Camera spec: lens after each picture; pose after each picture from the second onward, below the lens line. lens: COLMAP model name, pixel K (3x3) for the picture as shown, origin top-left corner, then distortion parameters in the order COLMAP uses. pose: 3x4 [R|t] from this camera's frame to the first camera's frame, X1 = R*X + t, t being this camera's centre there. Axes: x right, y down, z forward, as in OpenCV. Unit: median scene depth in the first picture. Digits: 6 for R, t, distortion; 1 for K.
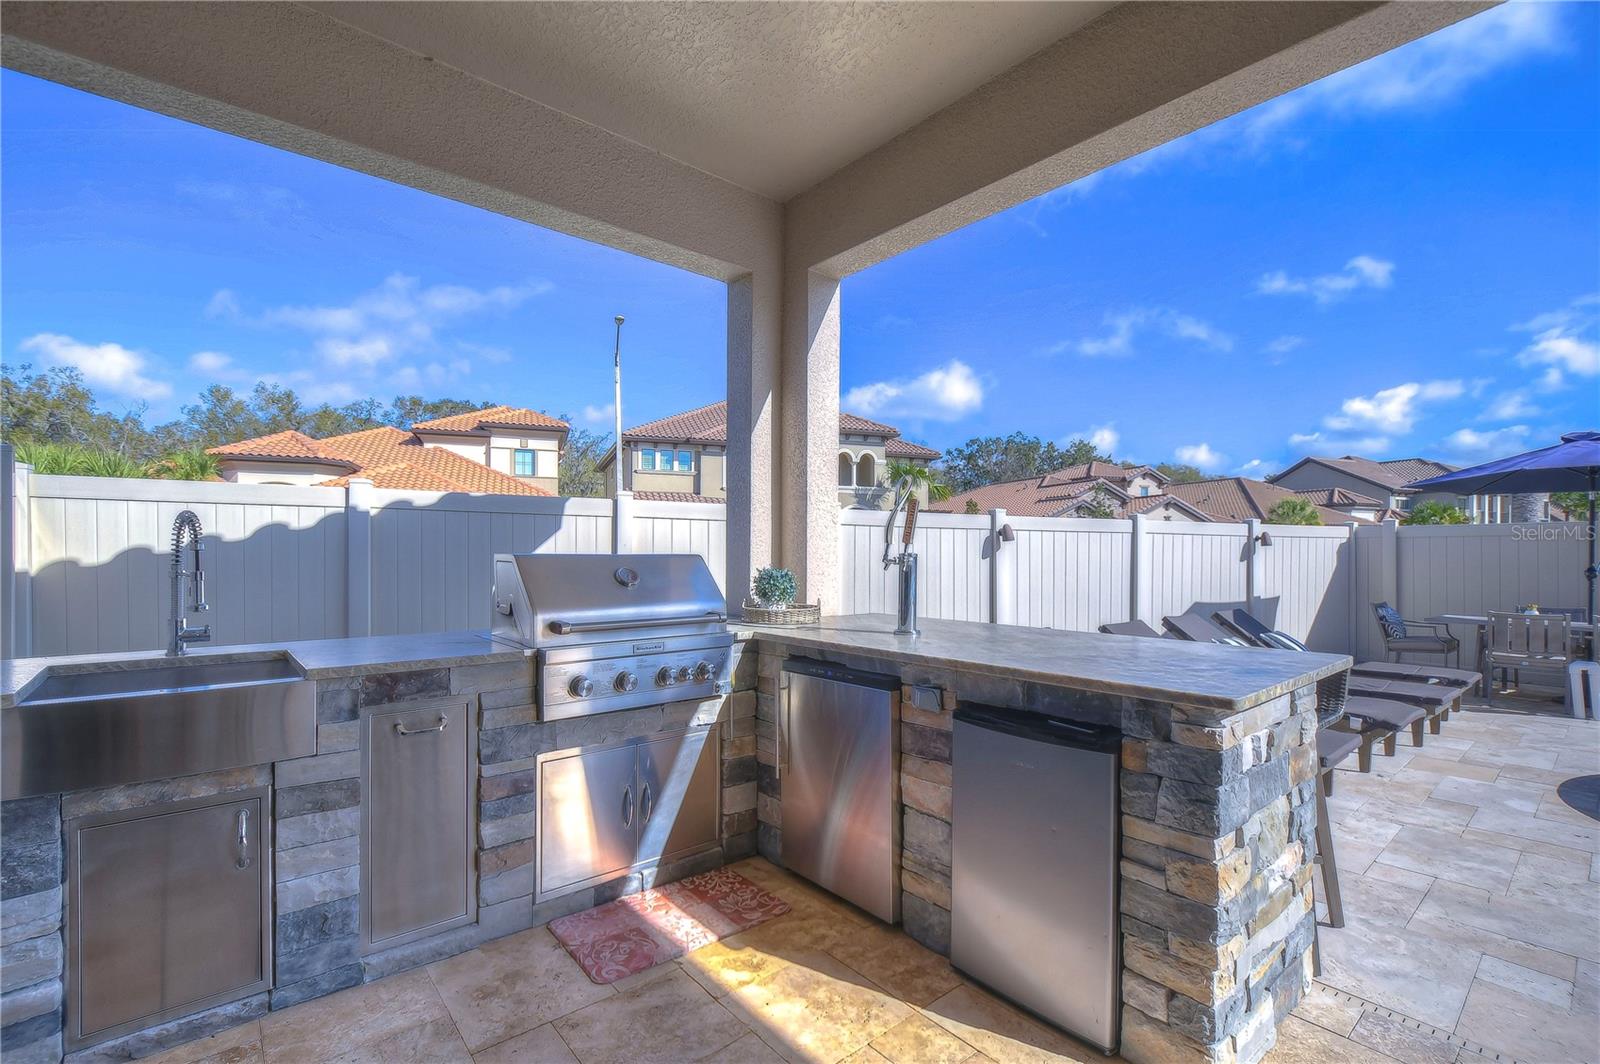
lens RADIAL K [[693.1, 0, 794.0], [0, 693.1, 550.7], [0, 0, 1]] dist [0.004441, -0.000725]
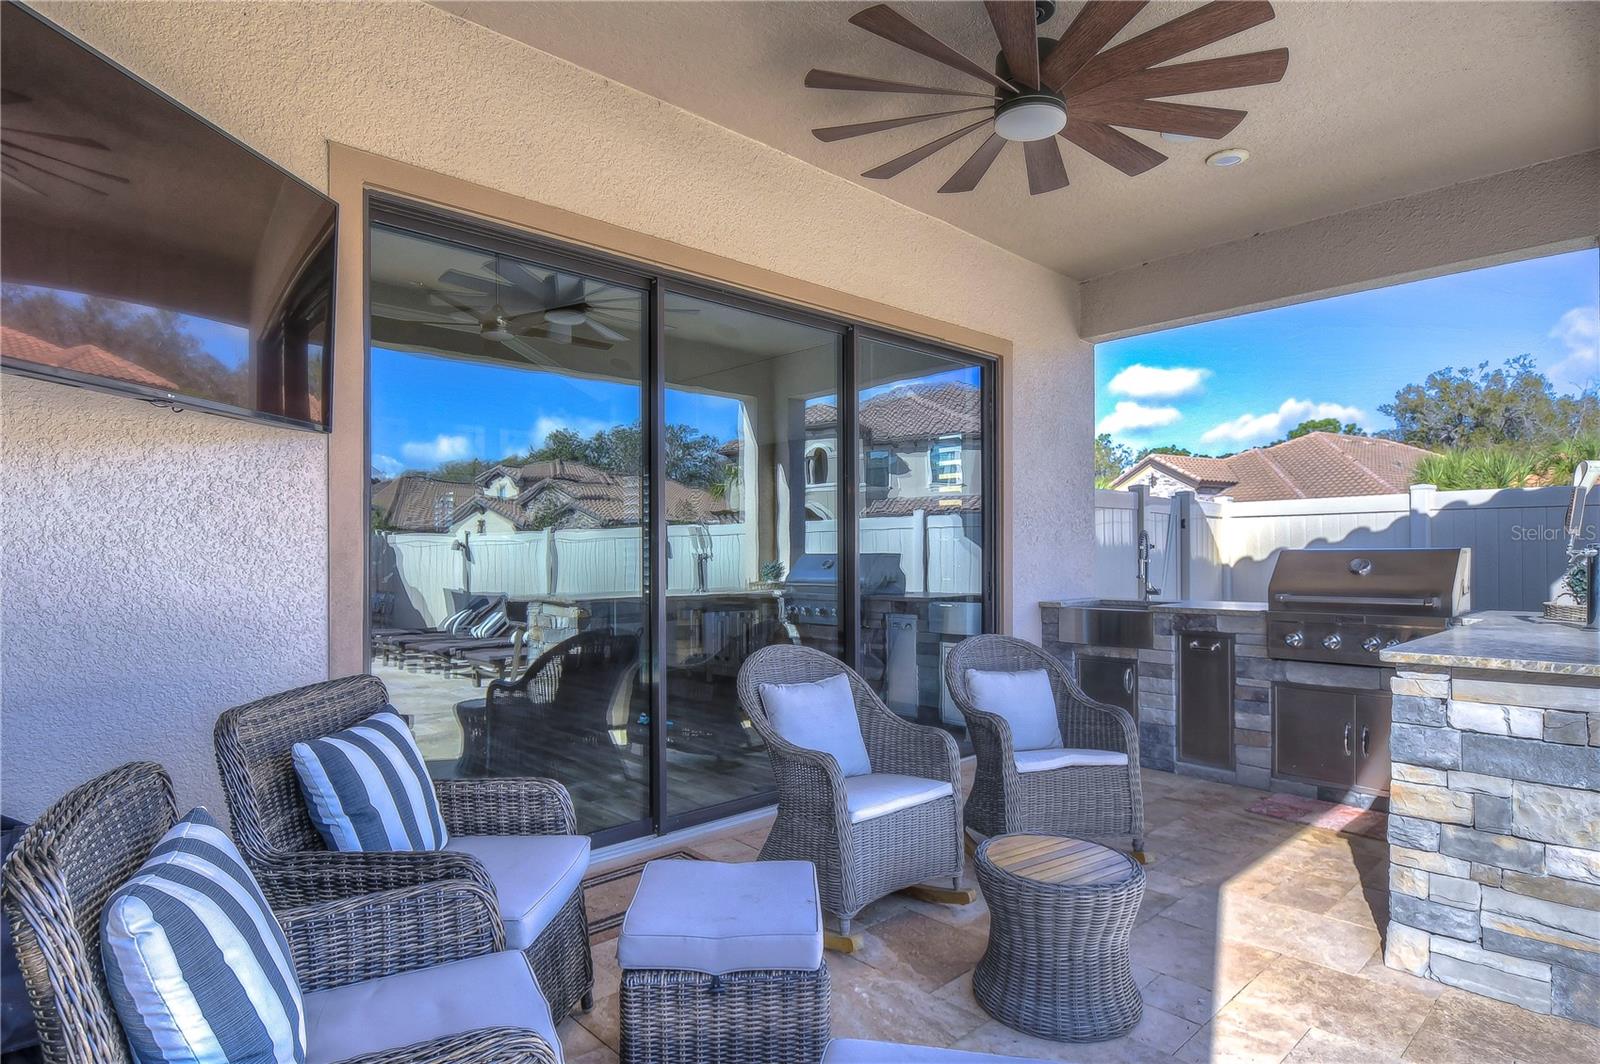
lens RADIAL K [[877.2, 0, 794.3], [0, 877.2, 544.3], [0, 0, 1]] dist [-0.005772, -0.003148]
pose [[0.037625, -0.017434, -0.999140, 0.106517], [0.005578, 0.999836, -0.017236, 0.001507], [0.999276, -0.004925, 0.037716, -0.008543]]
